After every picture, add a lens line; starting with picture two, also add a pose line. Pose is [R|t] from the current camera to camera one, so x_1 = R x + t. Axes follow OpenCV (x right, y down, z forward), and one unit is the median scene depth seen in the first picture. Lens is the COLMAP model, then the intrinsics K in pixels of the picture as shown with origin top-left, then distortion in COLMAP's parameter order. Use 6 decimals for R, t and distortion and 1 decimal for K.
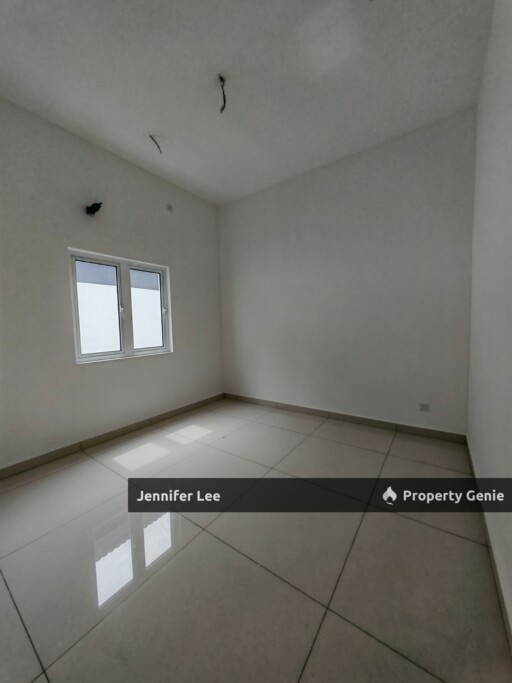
lens RADIAL K [[256.1, 0, 256.0], [0, 256.1, 341.5], [0, 0, 1]] dist [-0.000727, 0.000059]
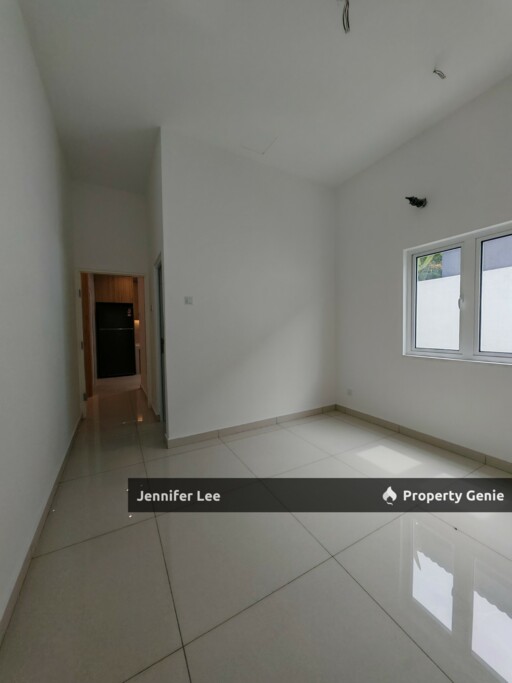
lens RADIAL K [[256.1, 0, 256.0], [0, 256.1, 341.5], [0, 0, 1]] dist [-0.000727, 0.000059]
pose [[-0.428673, 0.077003, -0.900172, 0.520707], [-0.019415, 0.995346, 0.094390, -0.062045], [0.903251, 0.057940, -0.425183, 0.801657]]
